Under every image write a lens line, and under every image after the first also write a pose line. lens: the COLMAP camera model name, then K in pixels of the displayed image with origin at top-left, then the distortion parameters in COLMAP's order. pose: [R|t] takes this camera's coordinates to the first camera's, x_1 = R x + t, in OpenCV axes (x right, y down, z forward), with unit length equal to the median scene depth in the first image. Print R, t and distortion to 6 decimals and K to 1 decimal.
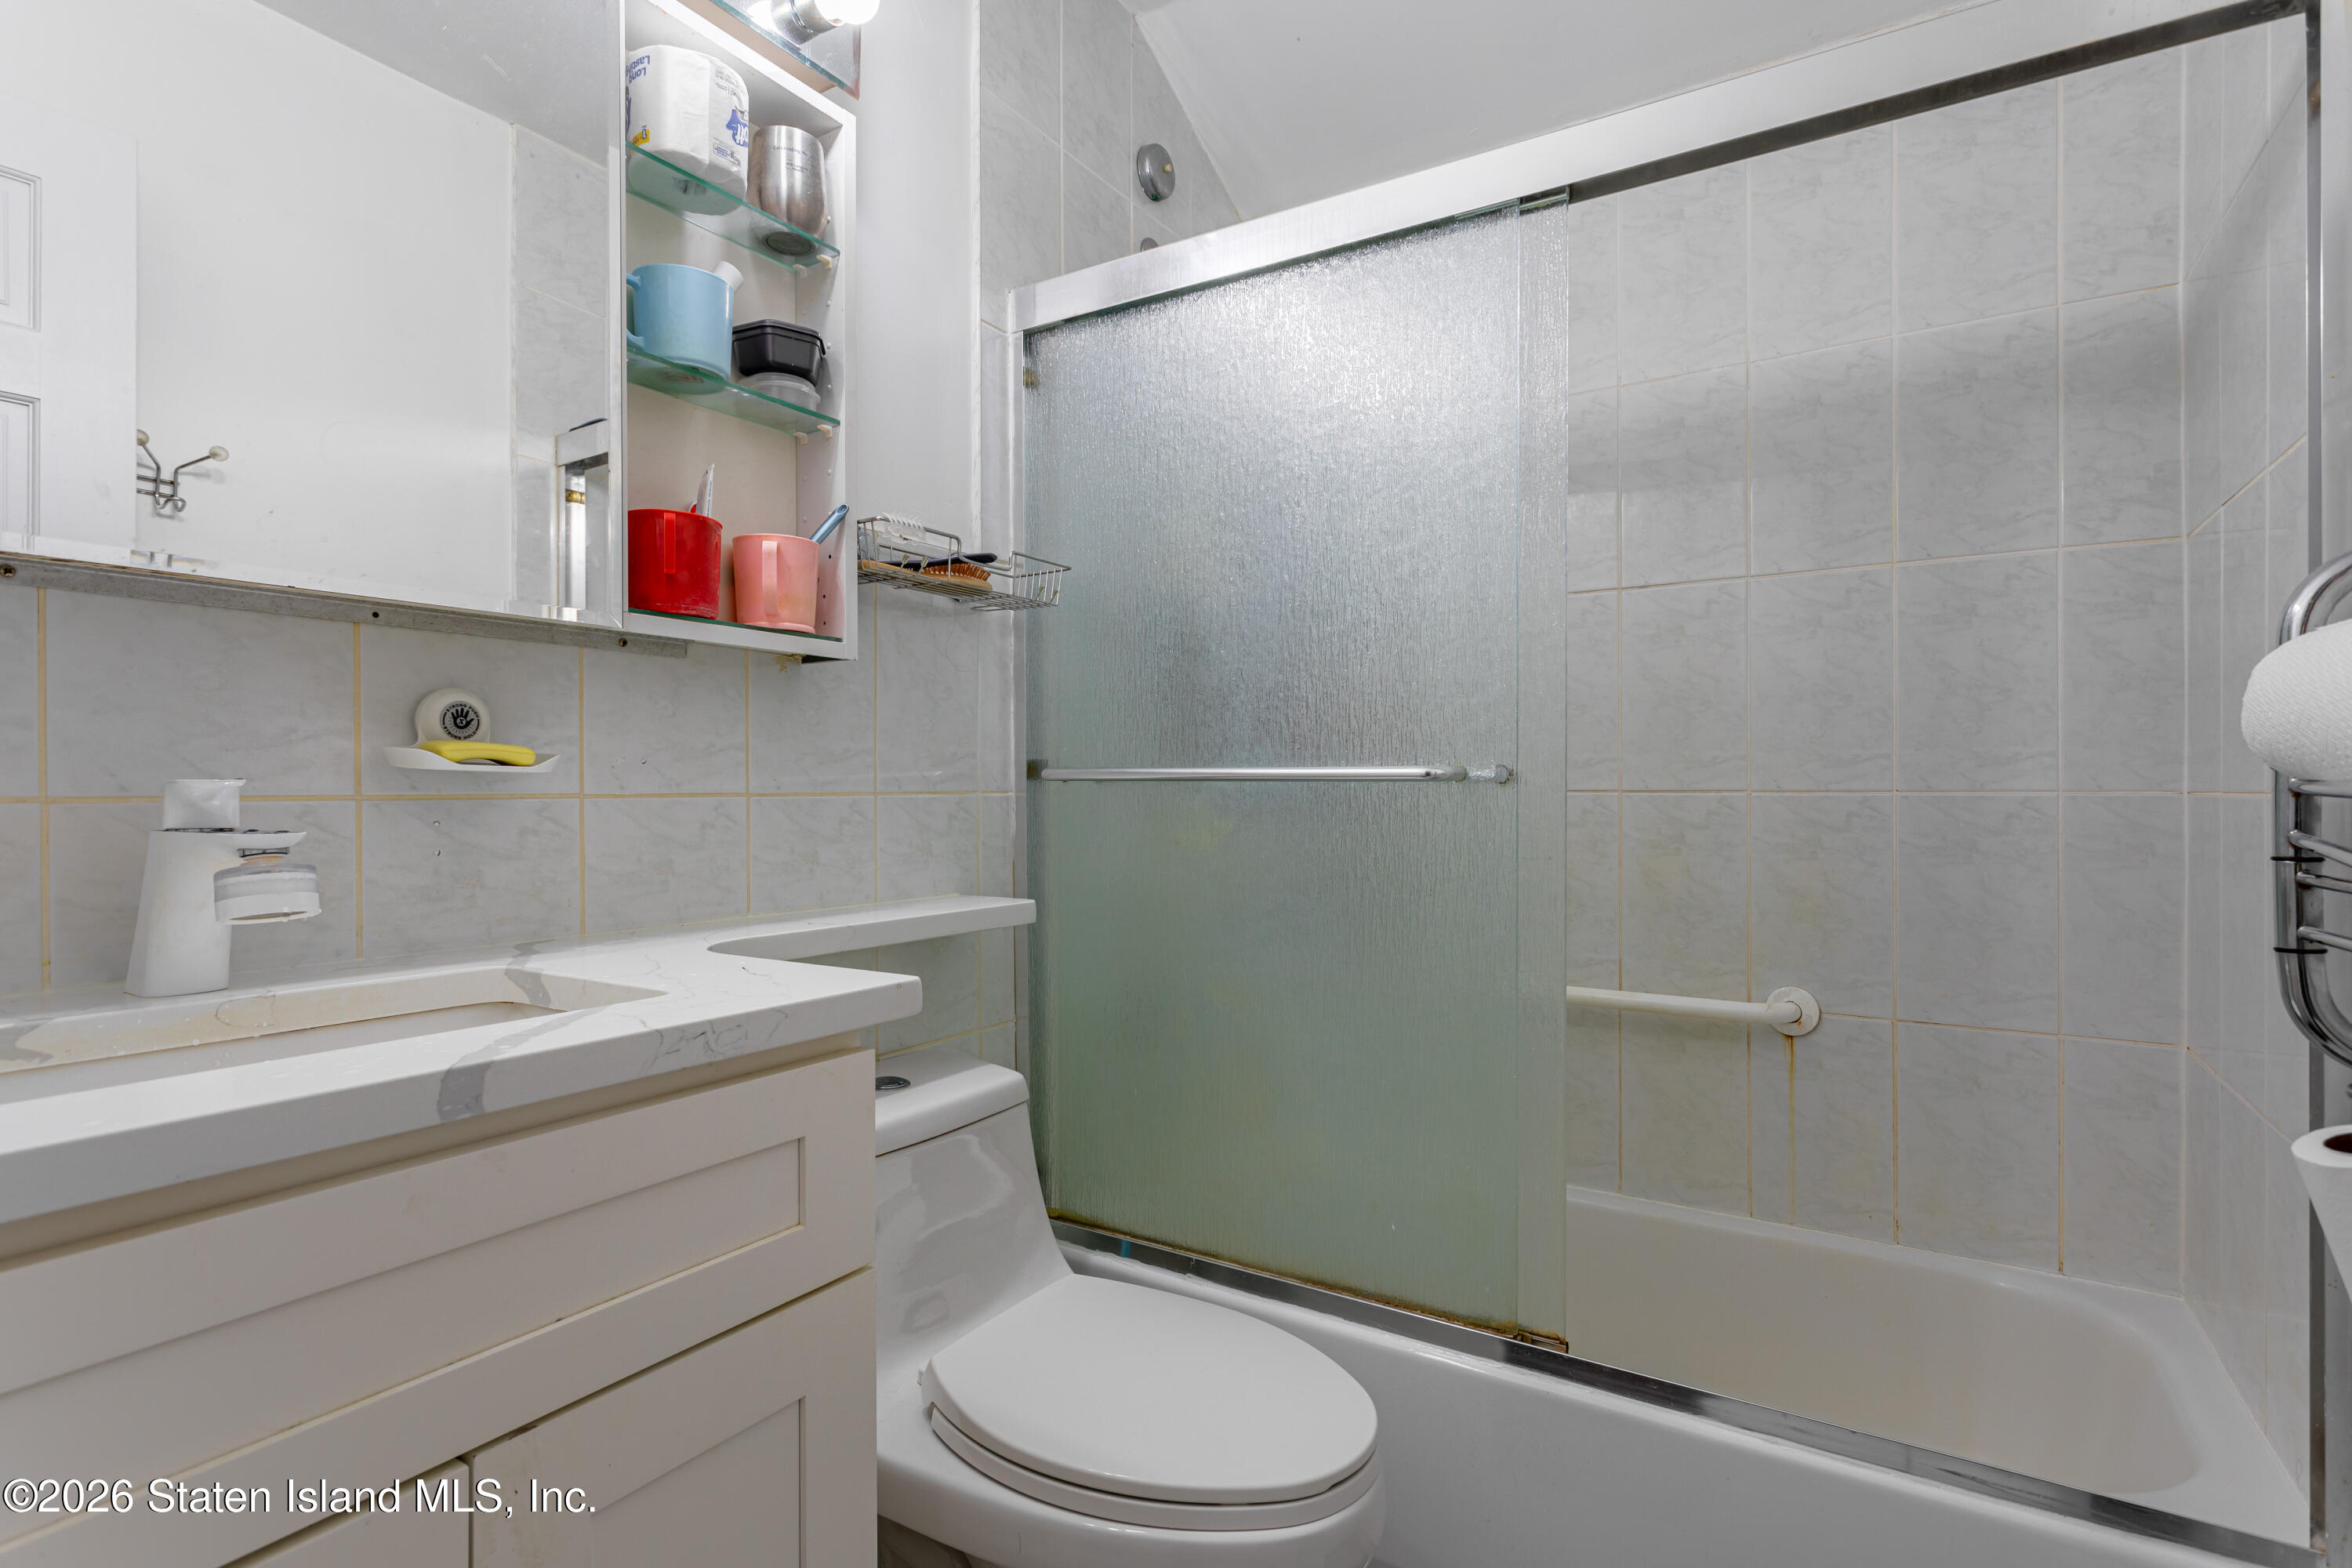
lens RADIAL K [[1135.3, 0, 1176.6], [0, 1135.3, 790.5], [0, 0, 1]] dist [-0.001830, 0.001743]
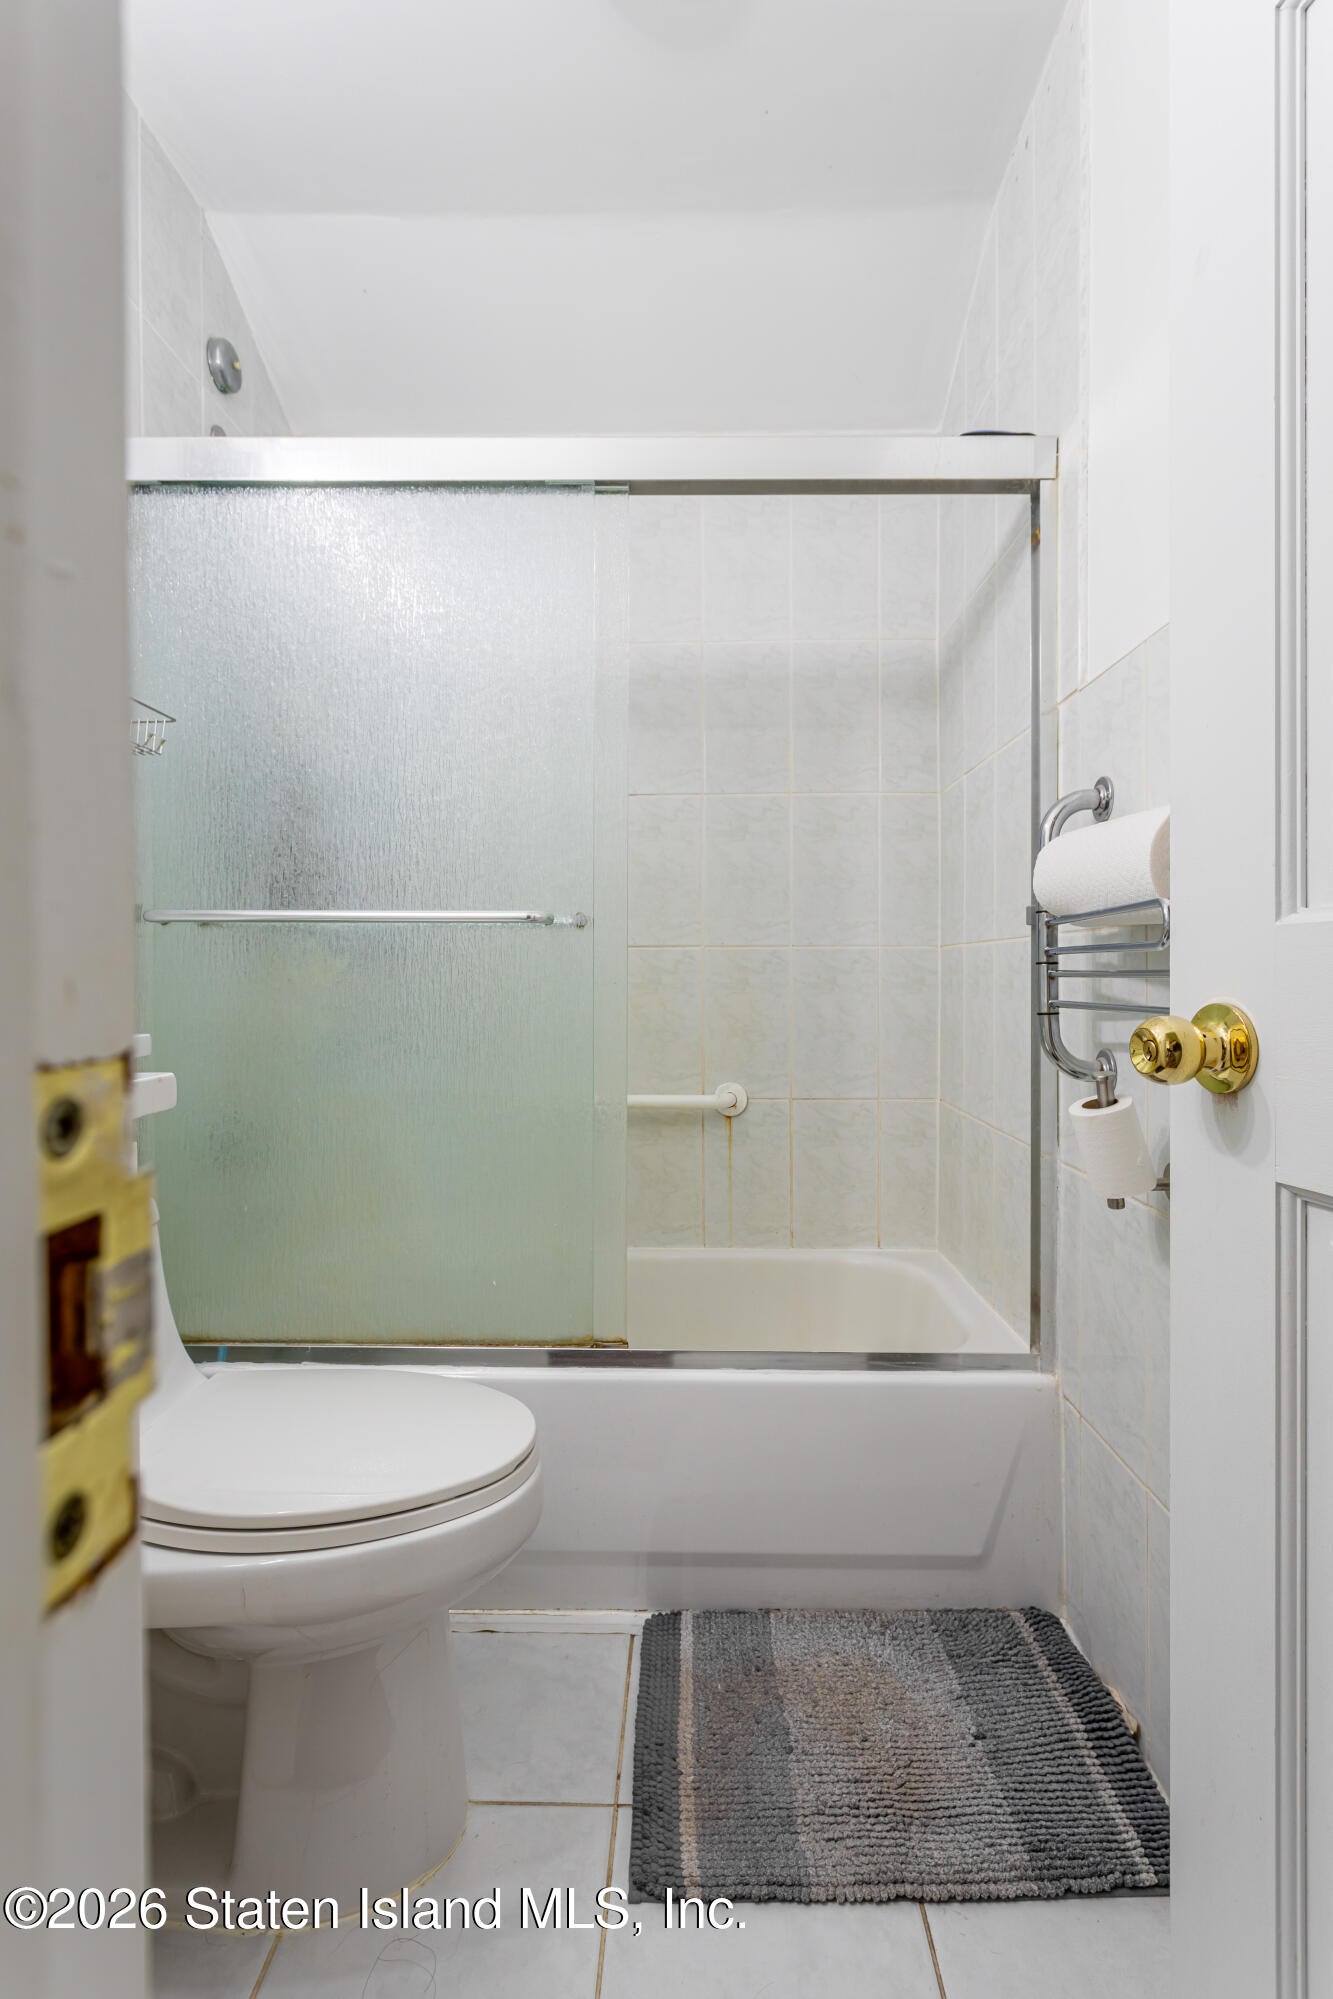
lens RADIAL K [[964.9, 0, 656.0], [0, 964.9, 988.3], [0, 0, 1]] dist [-0.001830, 0.001743]
pose [[0.855625, -0.004195, 0.517580, -0.184992], [0.000157, 0.999969, 0.007845, 0.048110], [-0.517597, -0.006631, 0.855599, 0.003862]]
